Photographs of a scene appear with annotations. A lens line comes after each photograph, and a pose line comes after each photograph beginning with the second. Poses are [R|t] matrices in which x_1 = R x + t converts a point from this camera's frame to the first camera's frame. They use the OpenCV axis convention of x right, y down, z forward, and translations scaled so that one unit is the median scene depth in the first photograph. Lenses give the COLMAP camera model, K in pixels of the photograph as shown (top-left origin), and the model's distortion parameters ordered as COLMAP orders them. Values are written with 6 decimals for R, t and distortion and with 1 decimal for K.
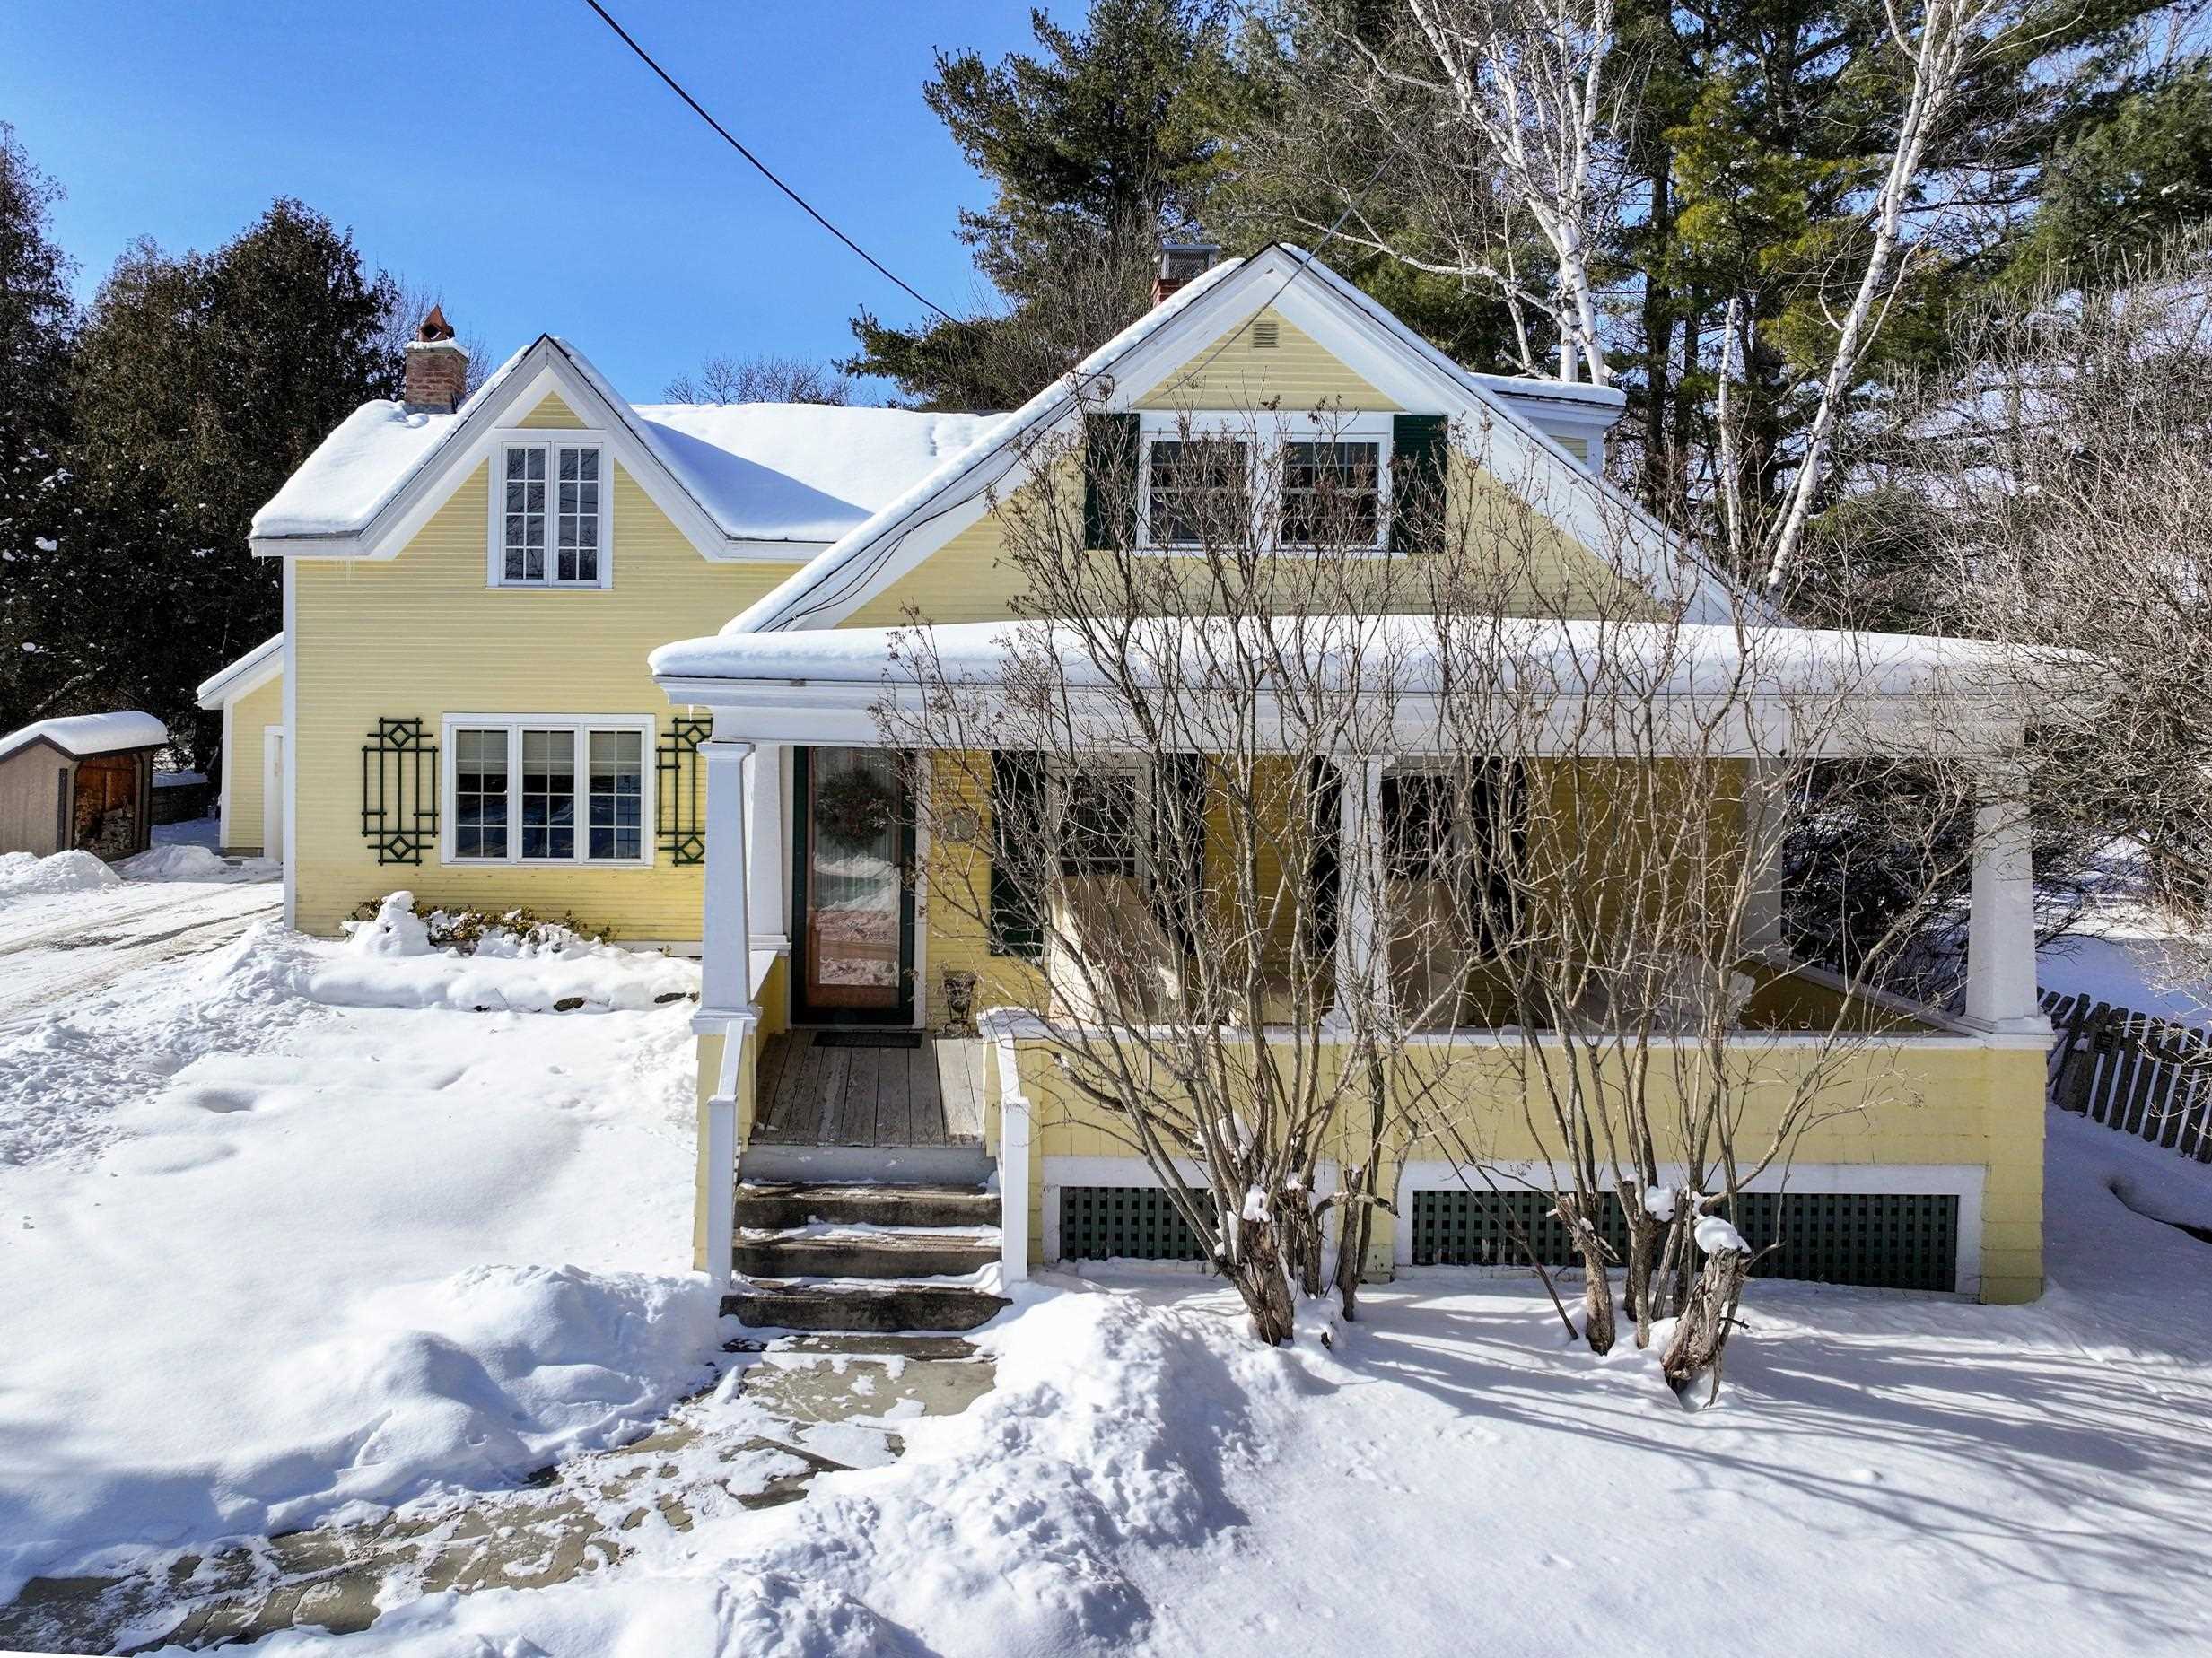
lens RADIAL K [[1697.9, 0, 982.5], [0, 1697.9, 762.0], [0, 0, 1]] dist [-0.004338, -0.004433]
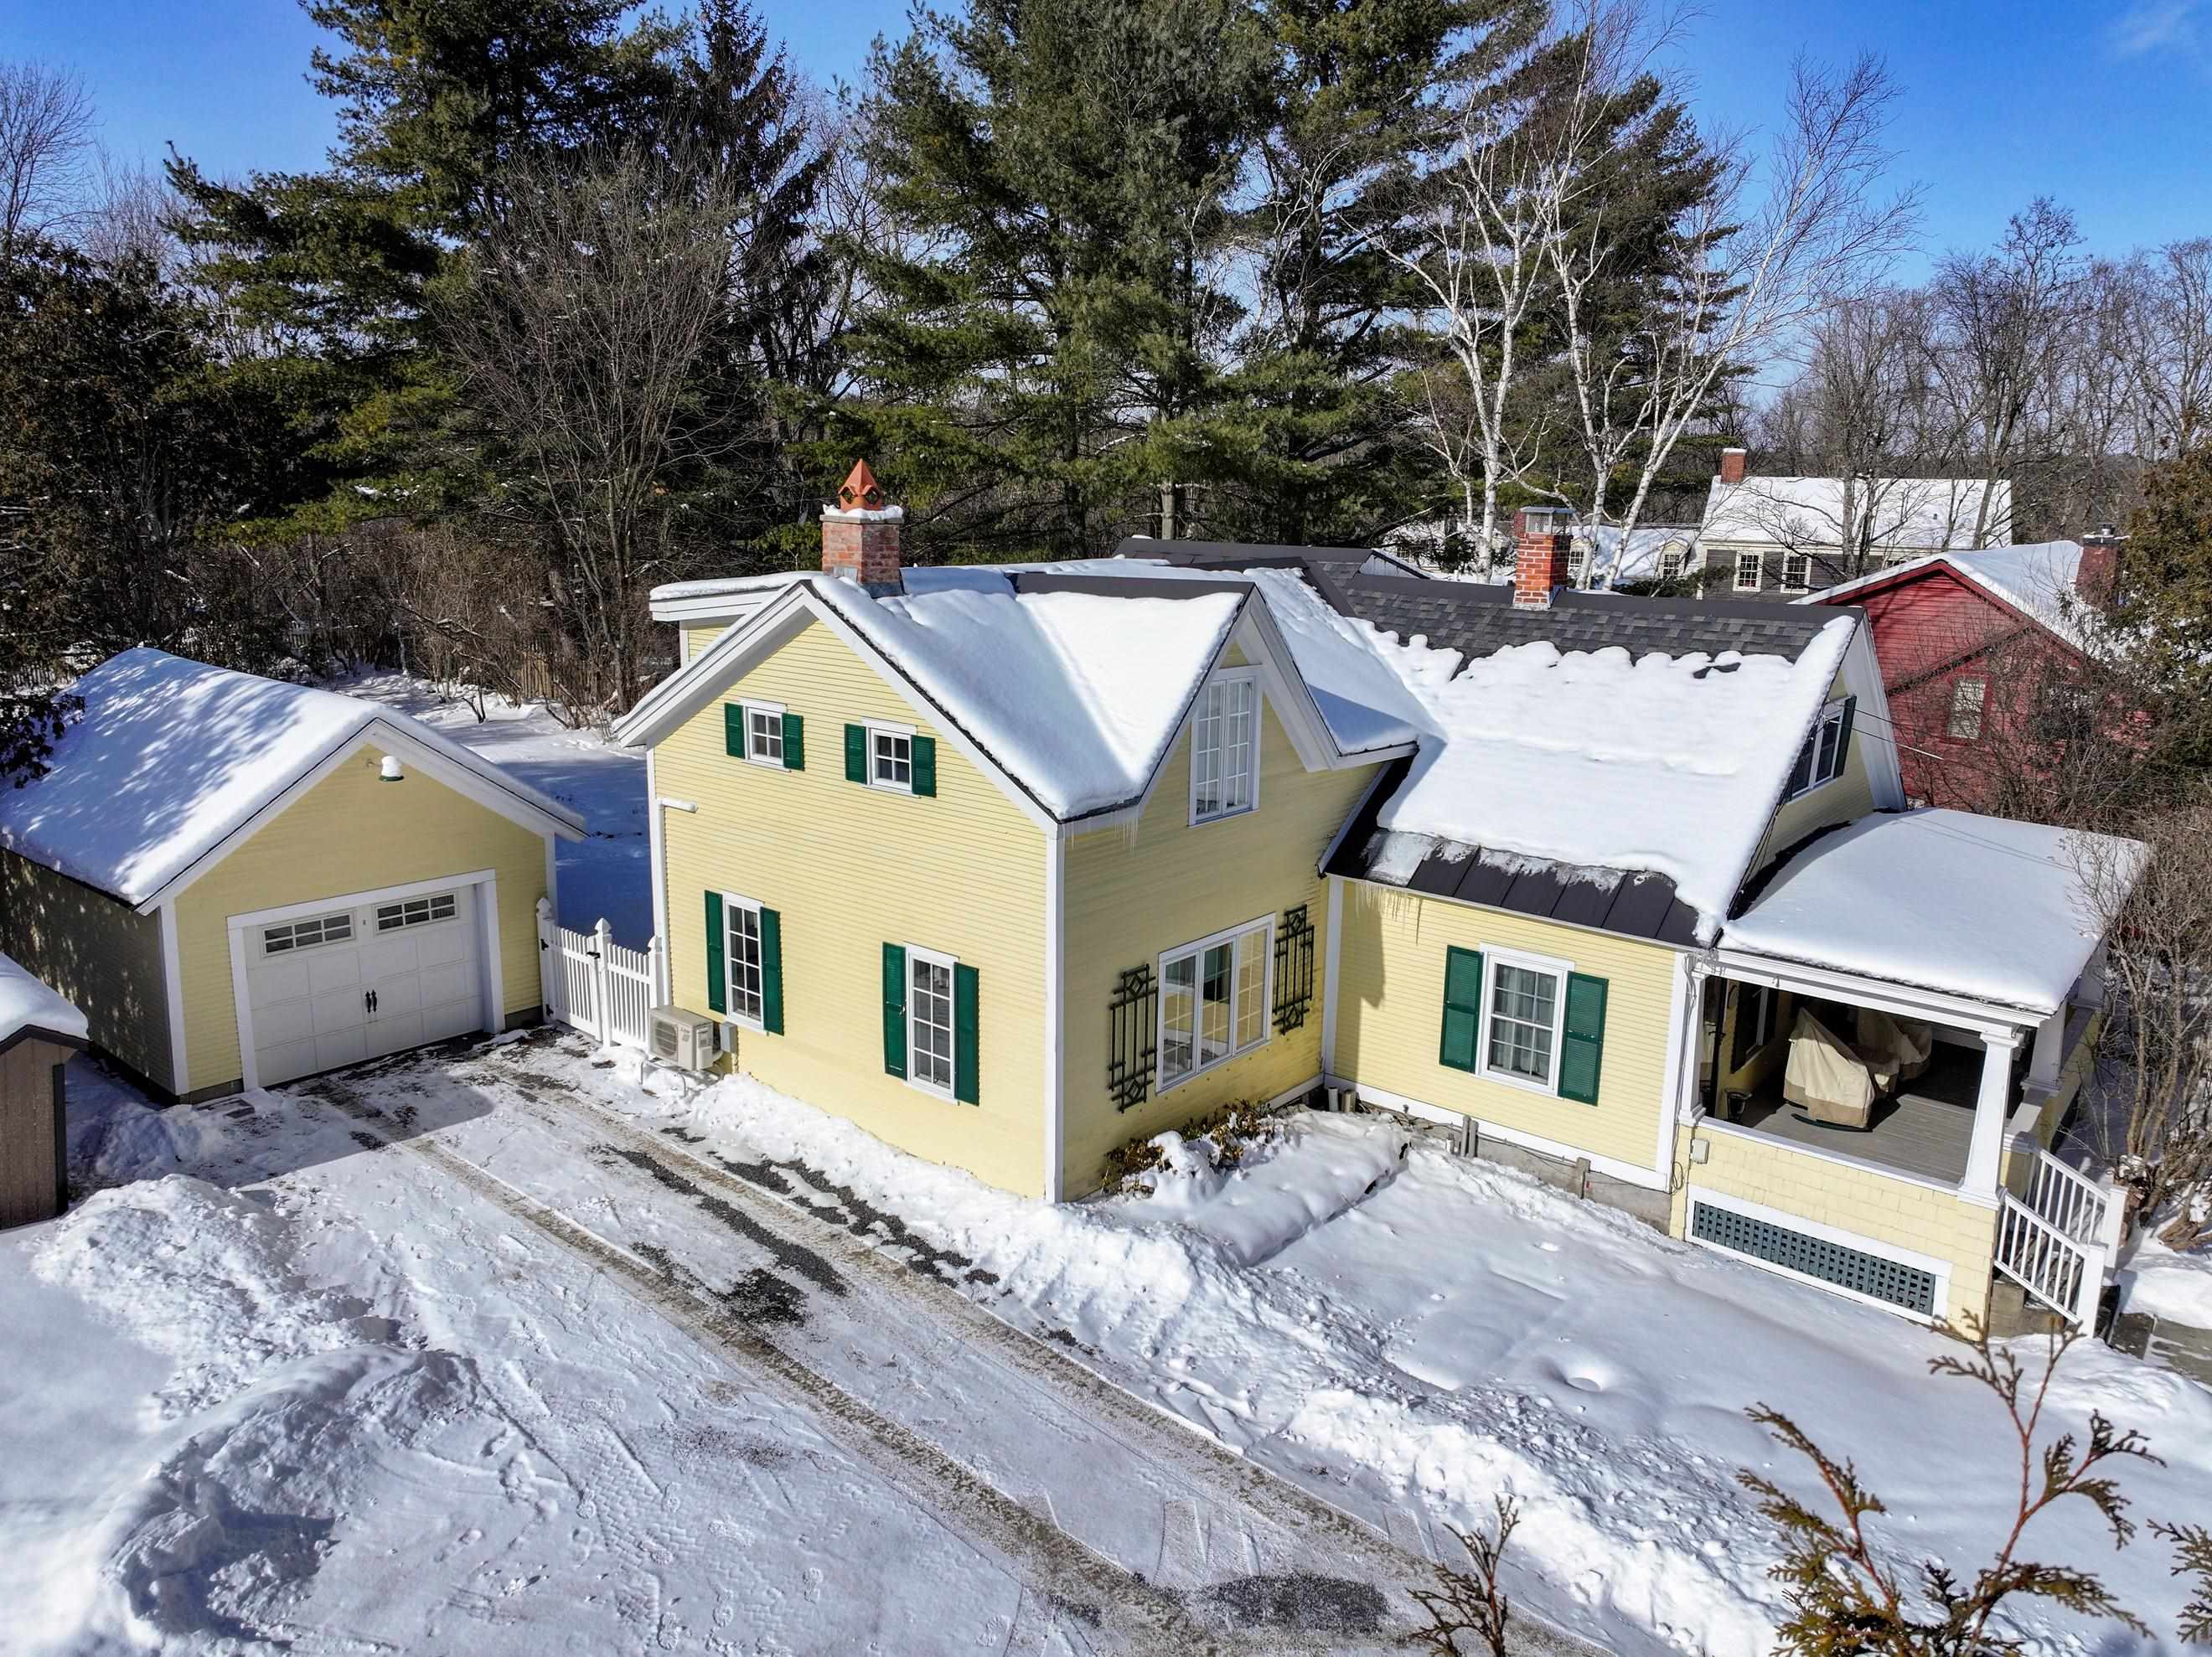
lens RADIAL K [[1591.7, 0, 1090.1], [0, 1591.7, 807.3], [0, 0, 1]] dist [-0.005022, 0.014824]
pose [[0.616390, -0.162510, 0.770489, -1.066557], [0.005612, 0.979354, 0.202074, -0.307811], [-0.787421, -0.120232, 0.604576, 0.468048]]
